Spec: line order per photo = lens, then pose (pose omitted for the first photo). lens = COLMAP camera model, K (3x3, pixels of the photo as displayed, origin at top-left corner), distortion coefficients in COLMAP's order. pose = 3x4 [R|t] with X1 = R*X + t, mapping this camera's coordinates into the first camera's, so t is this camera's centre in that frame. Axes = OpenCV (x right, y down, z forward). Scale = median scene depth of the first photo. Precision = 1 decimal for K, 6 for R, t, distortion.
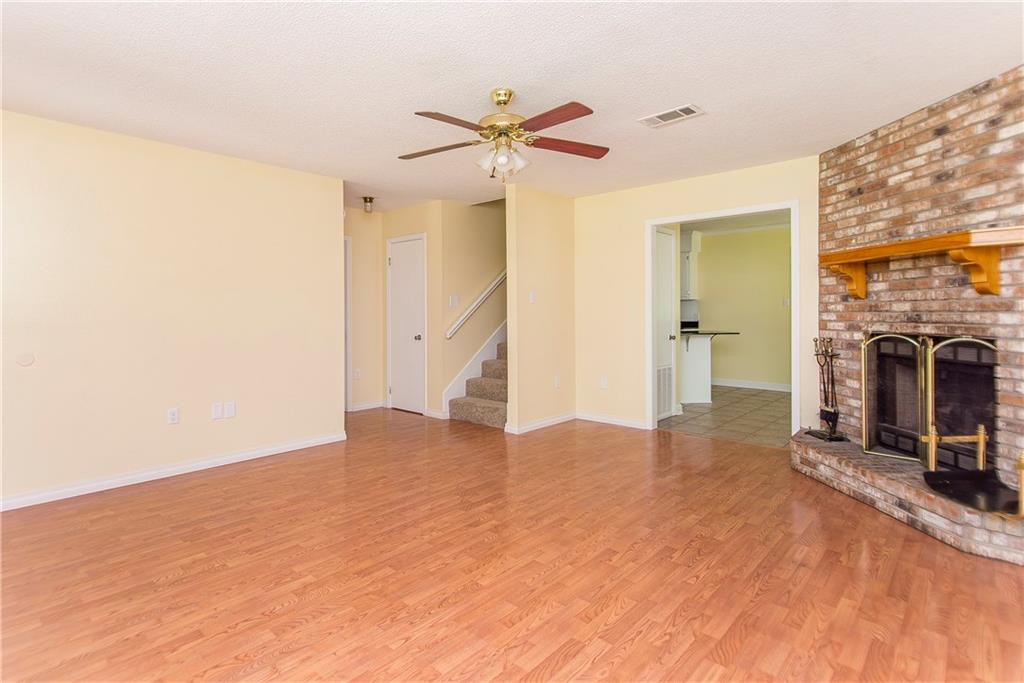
lens RADIAL K [[514.9, 0, 477.8], [0, 514.9, 317.9], [0, 0, 1]] dist [0.013655, -0.000723]
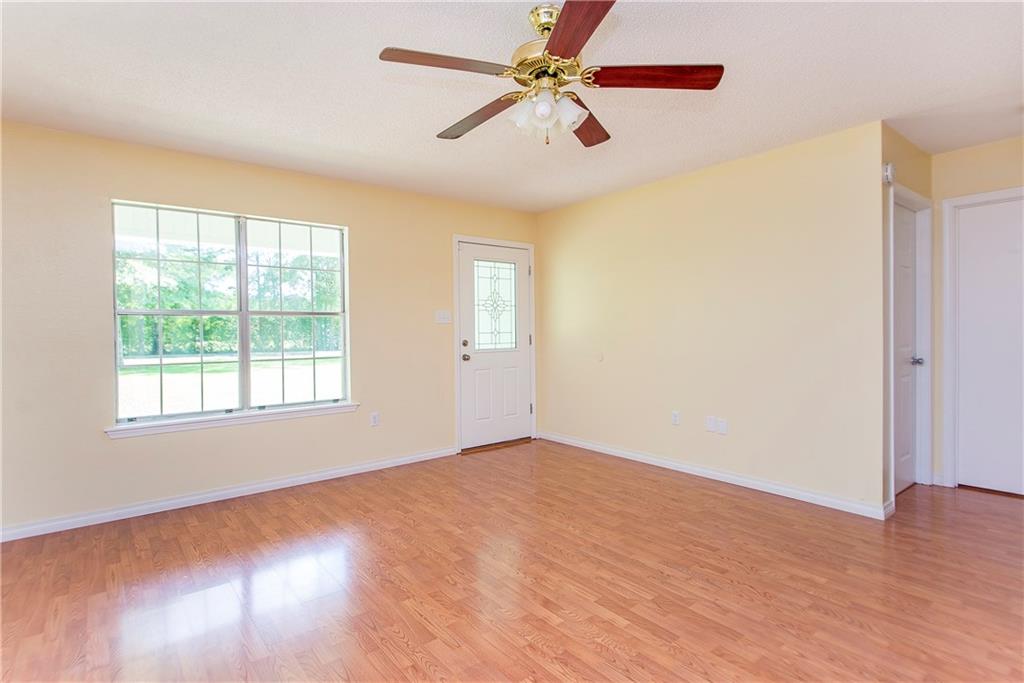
lens RADIAL K [[514.9, 0, 508.6], [0, 514.9, 336.7], [0, 0, 1]] dist [0.013655, -0.000723]
pose [[-0.126213, 0.022770, -0.991742, 0.676001], [-0.004103, 0.999716, 0.023475, -0.013802], [0.991995, 0.007032, -0.126083, 0.927758]]
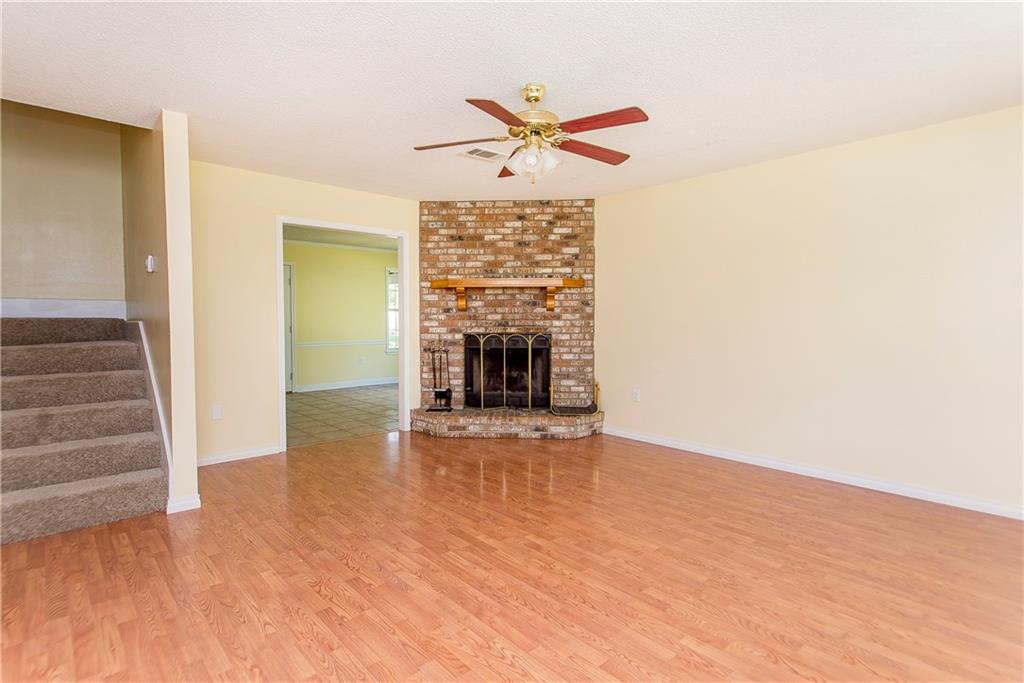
lens RADIAL K [[514.9, 0, 496.7], [0, 514.9, 342.8], [0, 0, 1]] dist [0.013655, -0.000723]
pose [[0.086239, -0.040000, 0.995471, -0.828980], [0.013910, 0.999145, 0.038943, -0.003082], [-0.996177, 0.010489, 0.086722, 0.884154]]
